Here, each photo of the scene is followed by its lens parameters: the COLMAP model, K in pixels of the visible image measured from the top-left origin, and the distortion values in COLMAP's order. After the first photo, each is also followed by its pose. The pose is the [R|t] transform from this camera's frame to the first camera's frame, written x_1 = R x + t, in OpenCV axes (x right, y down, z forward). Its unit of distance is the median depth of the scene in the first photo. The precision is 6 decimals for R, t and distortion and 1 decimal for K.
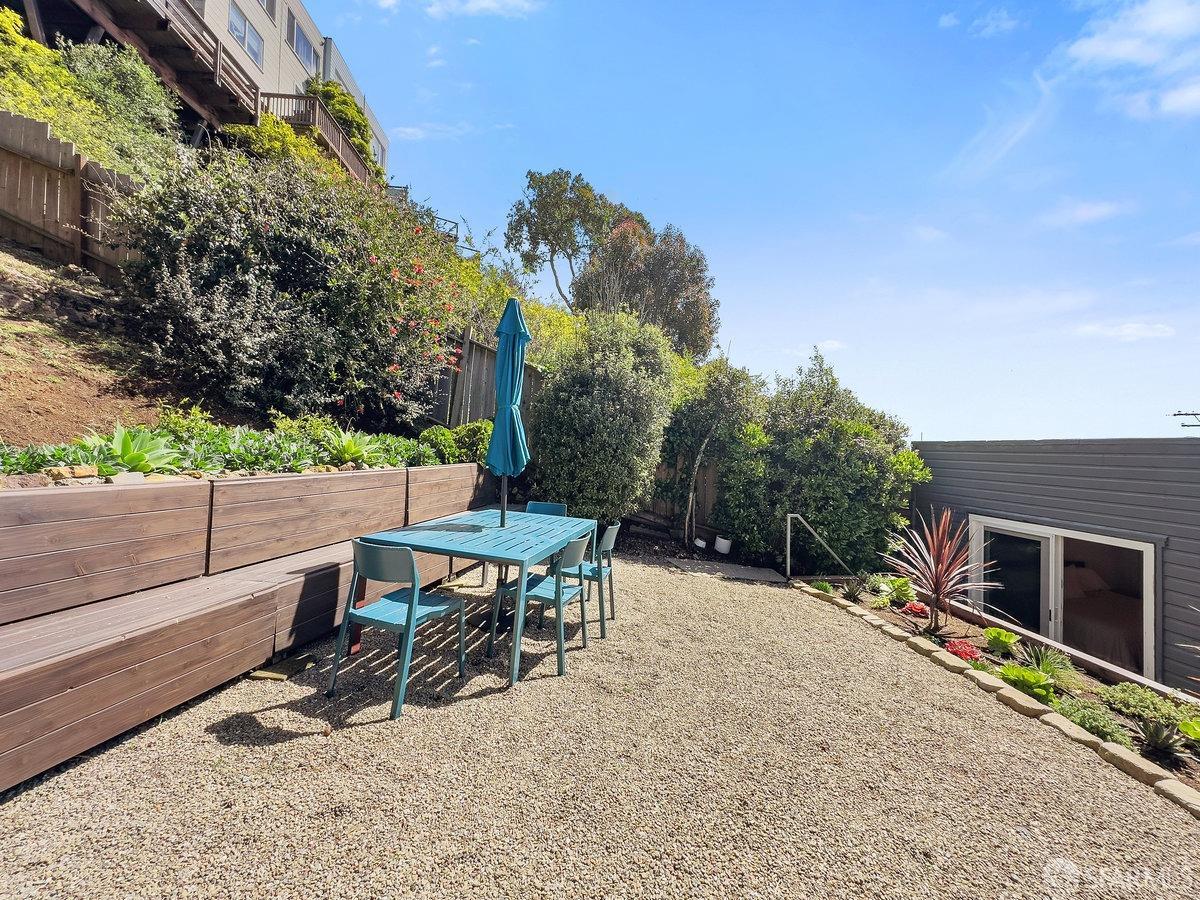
lens RADIAL K [[479.7, 0, 577.9], [0, 479.7, 436.4], [0, 0, 1]] dist [0.000093, -0.000067]
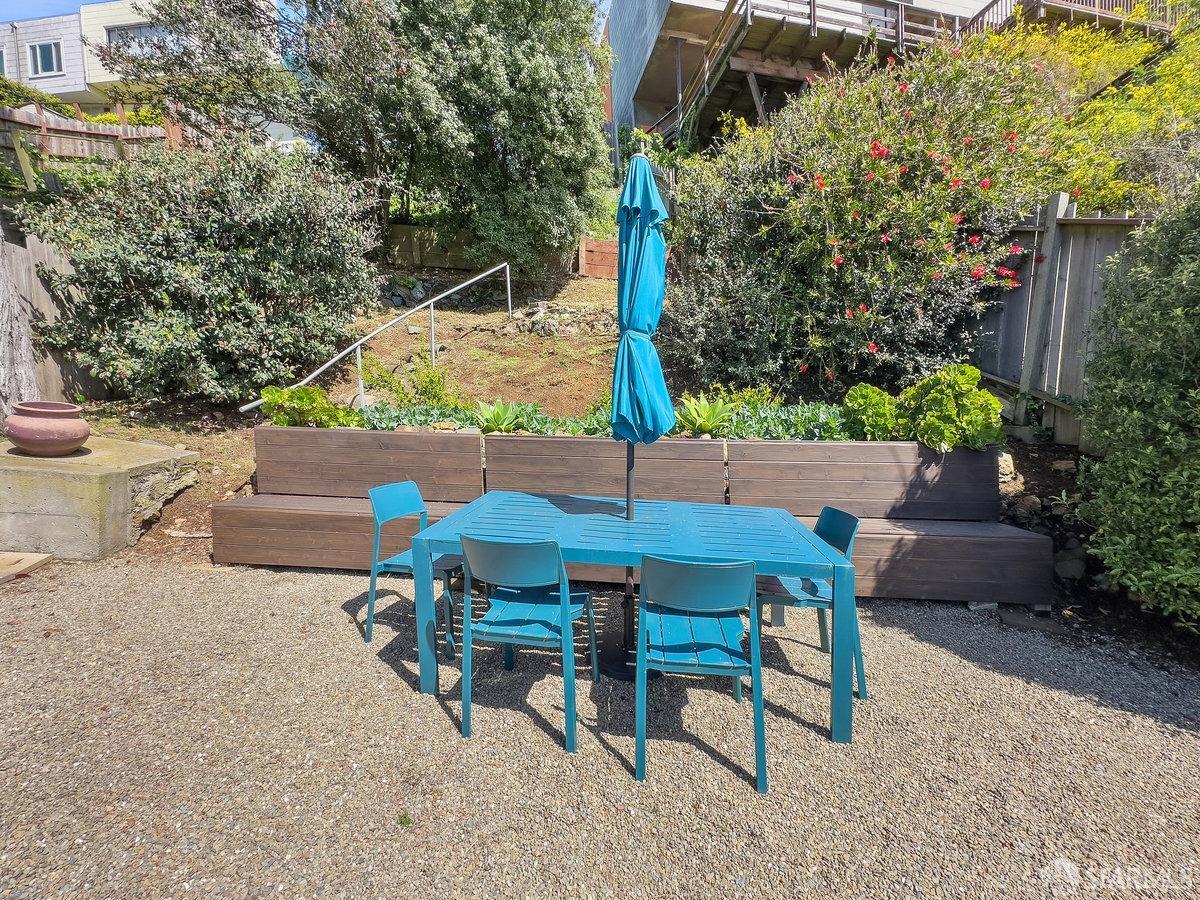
lens RADIAL K [[479.7, 0, 577.9], [0, 479.7, 436.4], [0, 0, 1]] dist [0.000093, -0.000067]
pose [[0.155279, 0.019242, -0.987683, 0.541025], [0.009422, 0.999736, 0.020958, 0.057599], [0.987826, -0.012561, 0.155056, 0.892786]]
